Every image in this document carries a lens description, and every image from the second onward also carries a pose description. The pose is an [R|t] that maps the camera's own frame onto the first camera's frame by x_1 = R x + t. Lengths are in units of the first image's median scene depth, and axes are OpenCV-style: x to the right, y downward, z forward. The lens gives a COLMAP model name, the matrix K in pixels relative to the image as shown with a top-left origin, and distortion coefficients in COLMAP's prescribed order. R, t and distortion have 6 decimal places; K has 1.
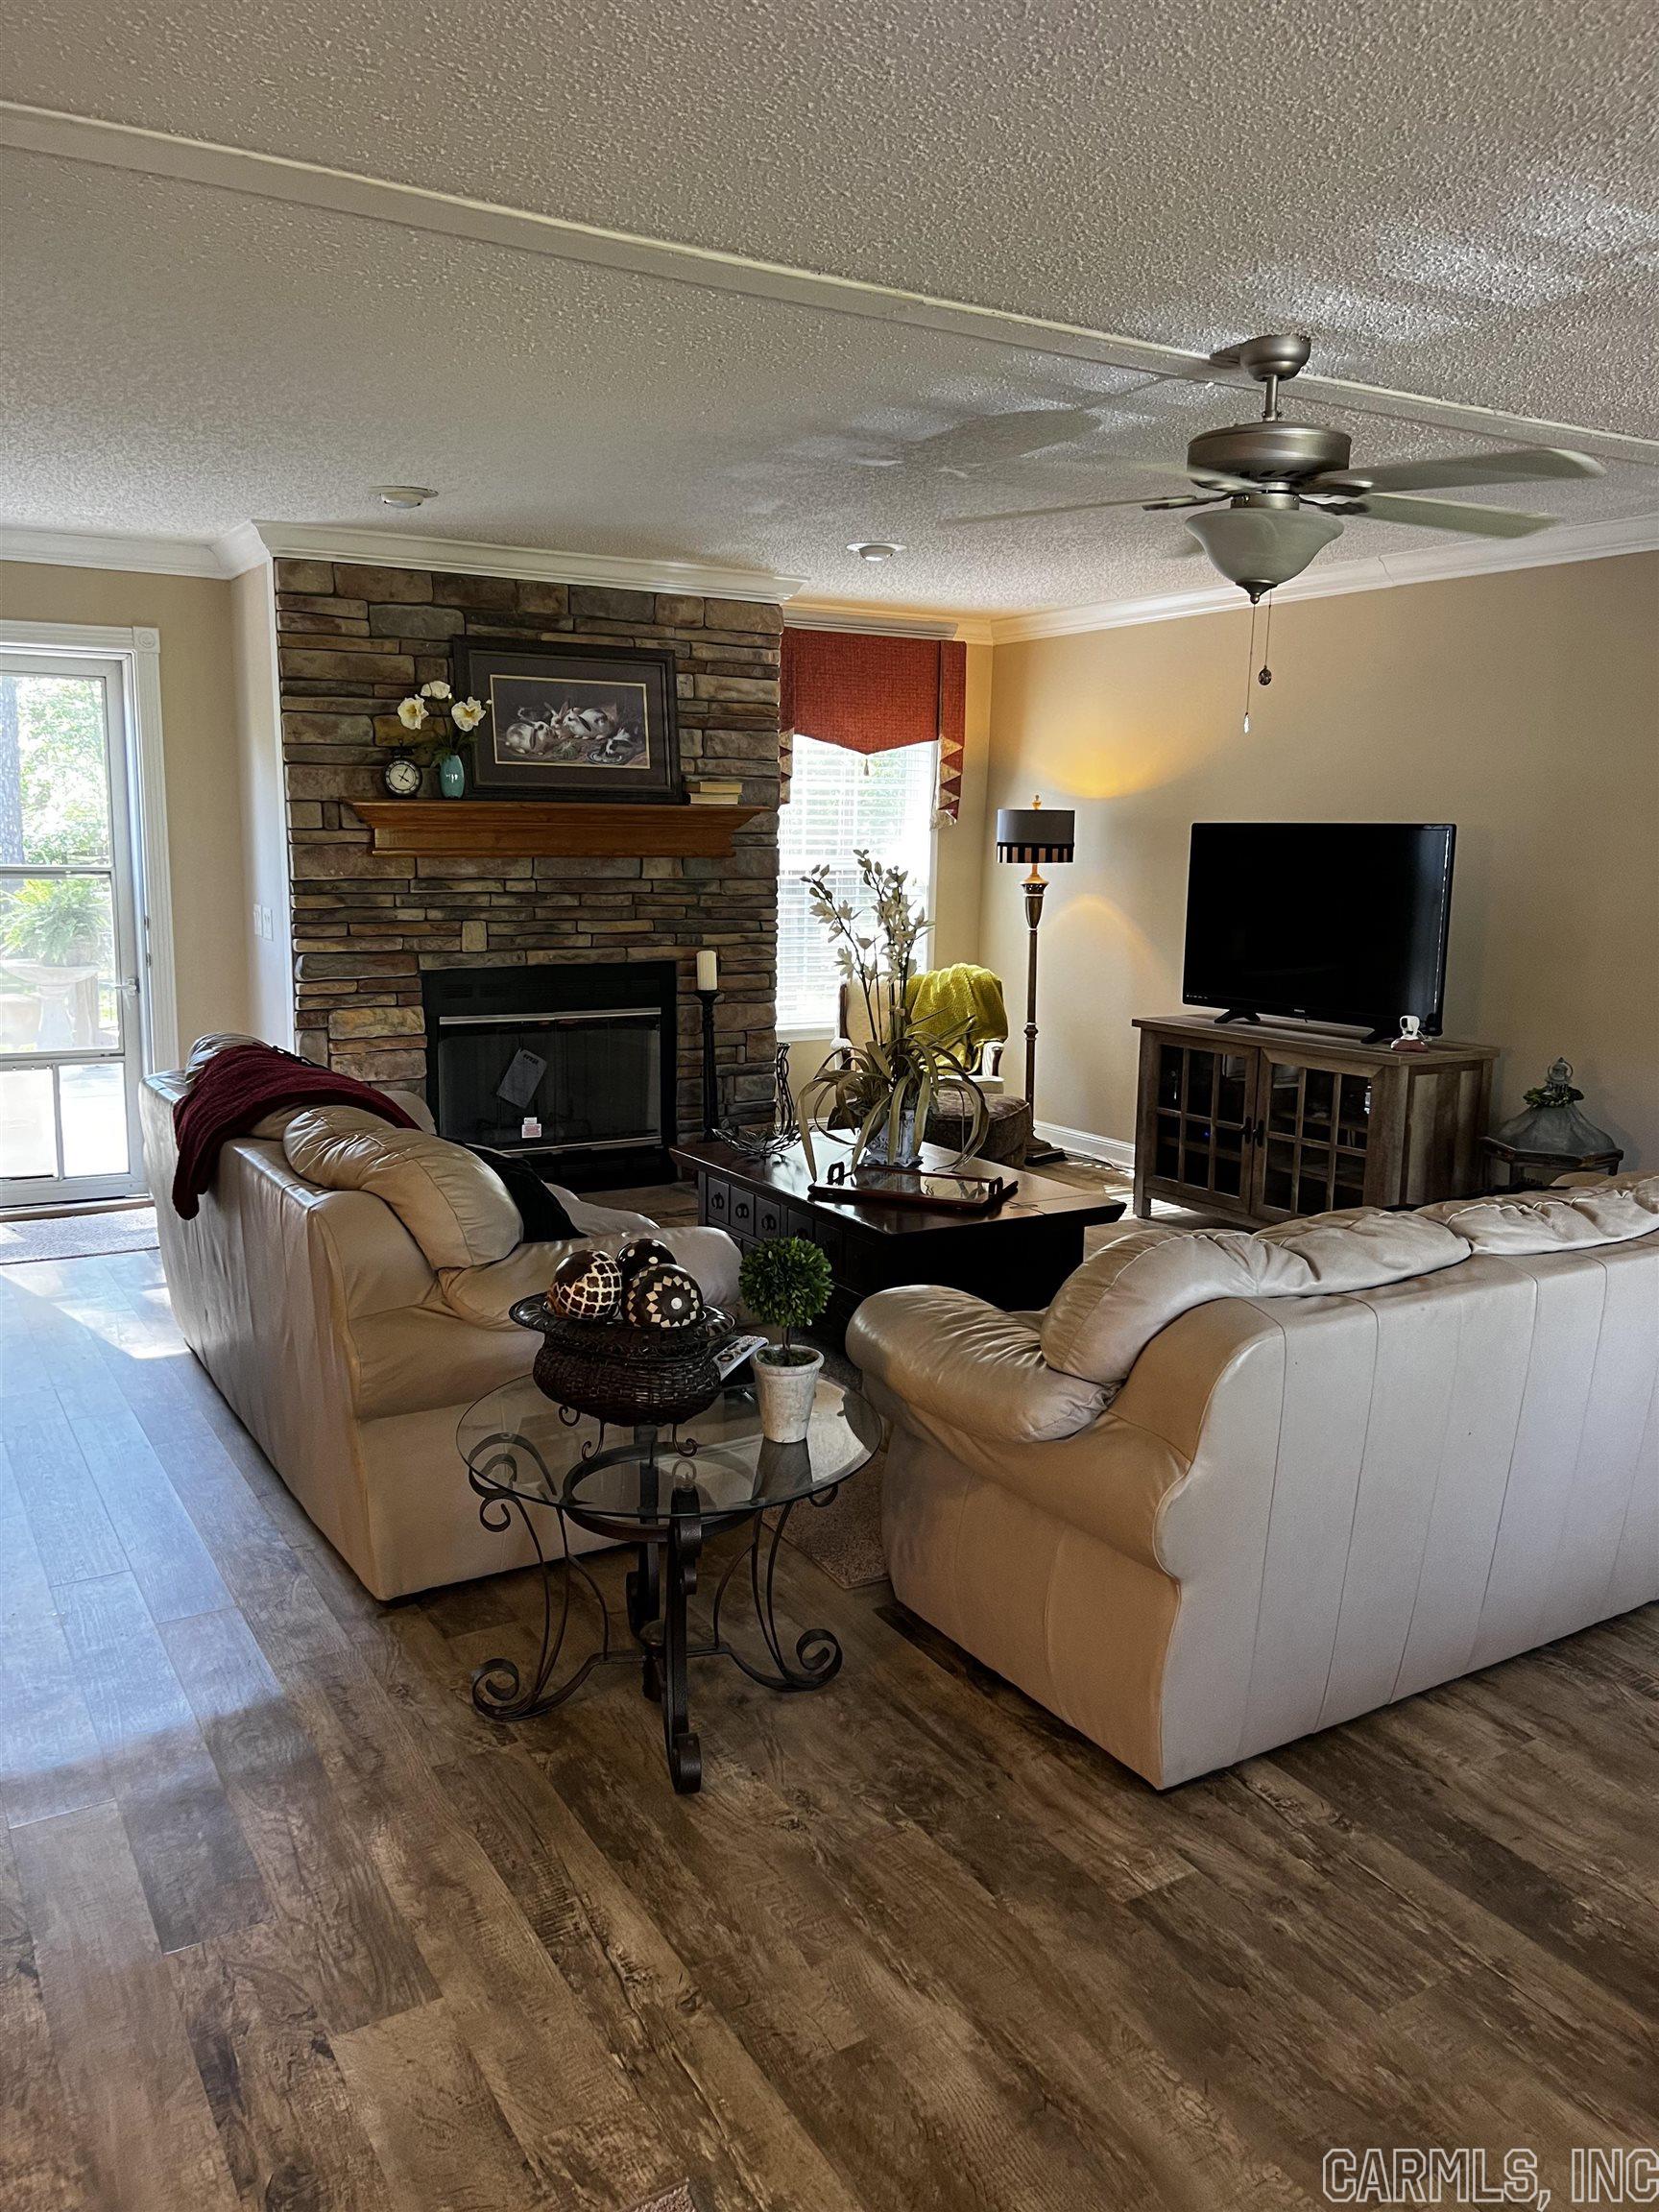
lens RADIAL K [[1655.7, 0, 838.1], [0, 1655.7, 1146.1], [0, 0, 1]] dist [0.127930, -0.338478]
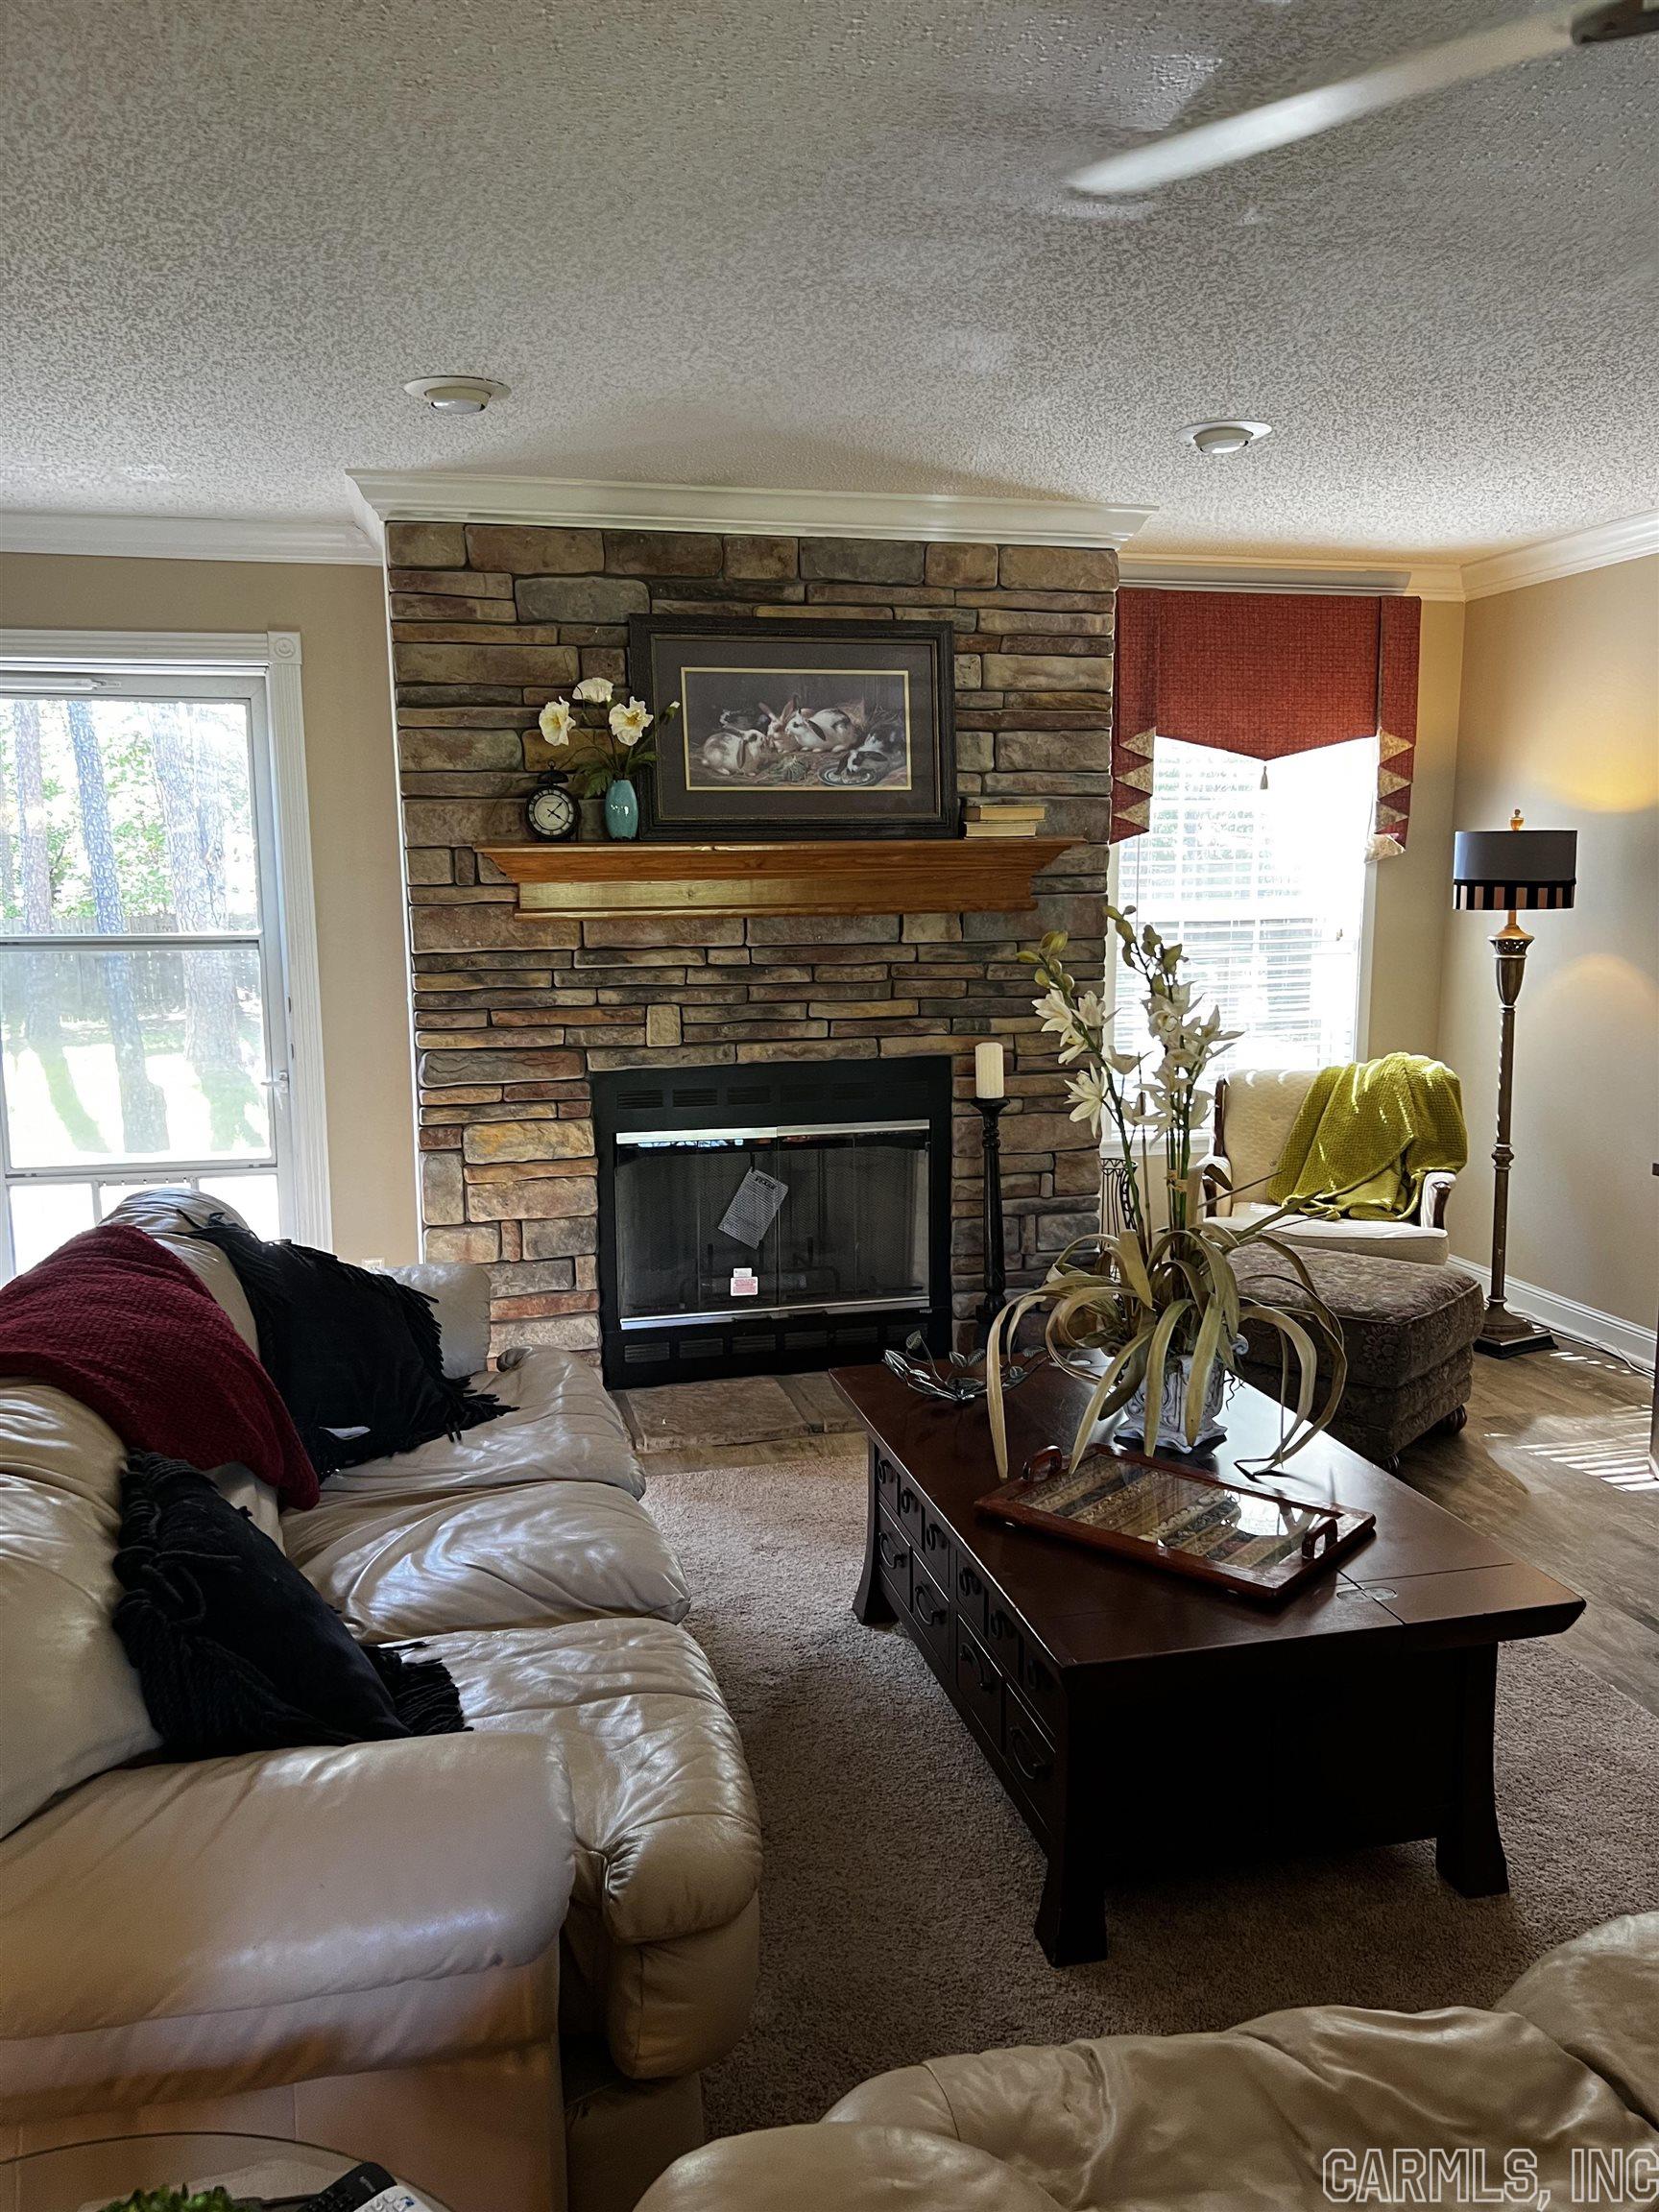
lens RADIAL K [[1655.7, 0, 838.1], [0, 1655.7, 1146.1], [0, 0, 1]] dist [0.127930, -0.338478]
pose [[0.952811, 0.029894, -0.302089, 0.075947], [-0.036356, 0.999214, -0.015790, -0.062027], [0.301379, 0.026028, 0.953149, 0.316907]]
